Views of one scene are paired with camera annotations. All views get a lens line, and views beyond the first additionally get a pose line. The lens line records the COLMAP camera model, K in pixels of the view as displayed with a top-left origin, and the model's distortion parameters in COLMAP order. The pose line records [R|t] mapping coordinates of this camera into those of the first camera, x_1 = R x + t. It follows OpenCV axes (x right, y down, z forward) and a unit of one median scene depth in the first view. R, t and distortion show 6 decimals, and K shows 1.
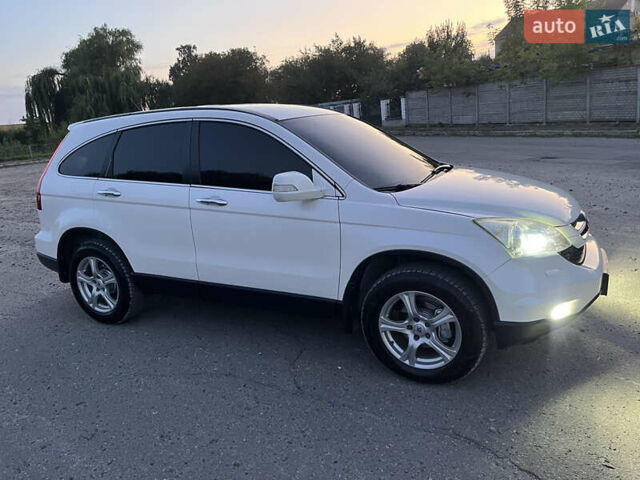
lens RADIAL K [[481.2, 0, 318.3], [0, 481.2, 241.6], [0, 0, 1]] dist [0.050653, -0.063777]
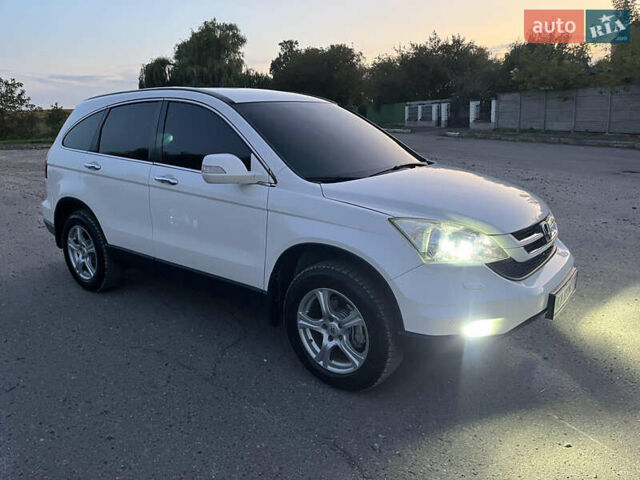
lens RADIAL K [[481.2, 0, 314.7], [0, 481.2, 239.3], [0, 0, 1]] dist [0.050653, -0.063777]
pose [[0.979798, 0.097686, -0.174511, 0.261936], [-0.097508, 0.995188, 0.009618, 0.000591], [0.174611, 0.007593, 0.984608, 0.056398]]
